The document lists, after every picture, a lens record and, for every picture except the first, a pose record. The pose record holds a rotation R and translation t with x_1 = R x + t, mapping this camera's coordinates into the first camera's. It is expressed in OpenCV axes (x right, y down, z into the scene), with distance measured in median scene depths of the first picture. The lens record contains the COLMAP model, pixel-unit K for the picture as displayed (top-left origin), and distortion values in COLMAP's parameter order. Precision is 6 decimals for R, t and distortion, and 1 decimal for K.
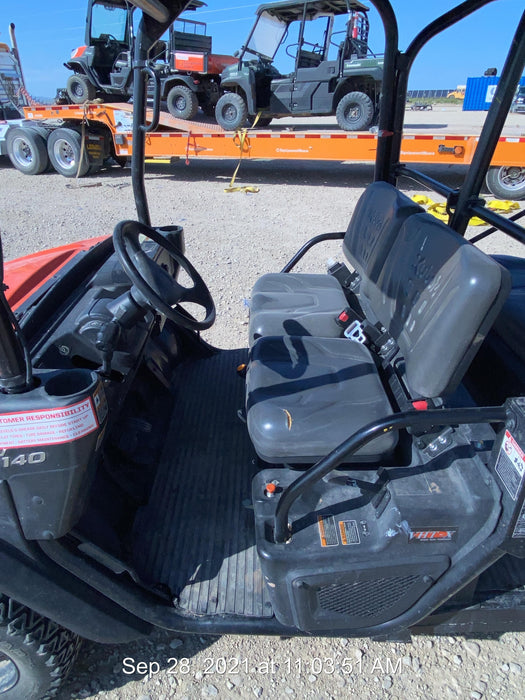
lens RADIAL K [[453.3, 0, 262.5], [0, 453.3, 350.0], [0, 0, 1]] dist [0.056437, -0.074351]
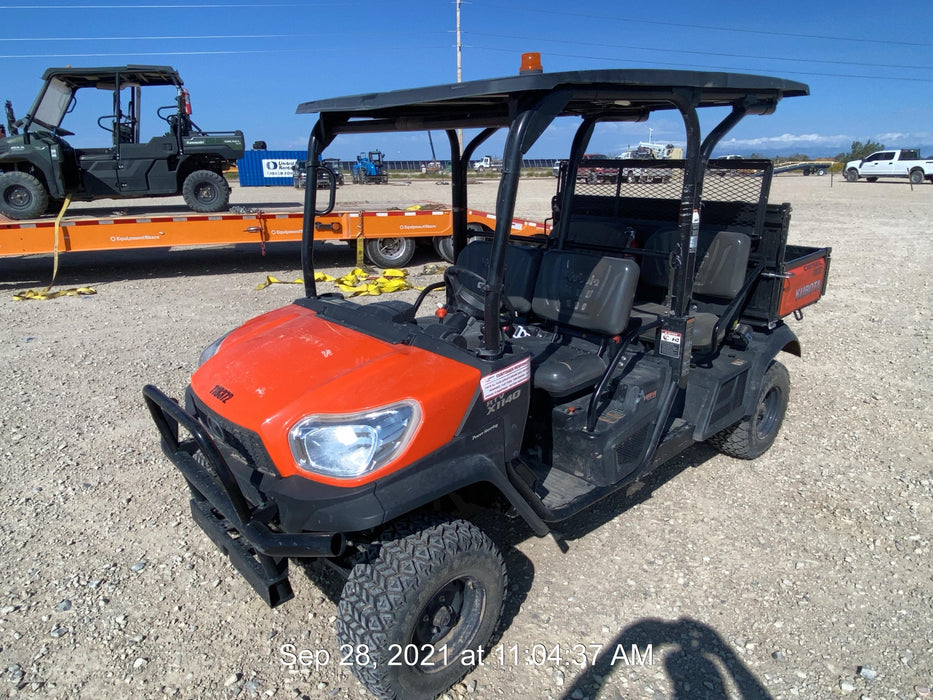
lens RADIAL K [[604.1, 0, 466.5], [0, 604.1, 350.0], [0, 0, 1]] dist [0.056437, -0.074351]
pose [[0.735613, -0.188199, 0.650733, -0.241751], [0.324999, 0.940903, -0.095271, 0.027897], [-0.594347, 0.281570, 0.753306, -0.069923]]
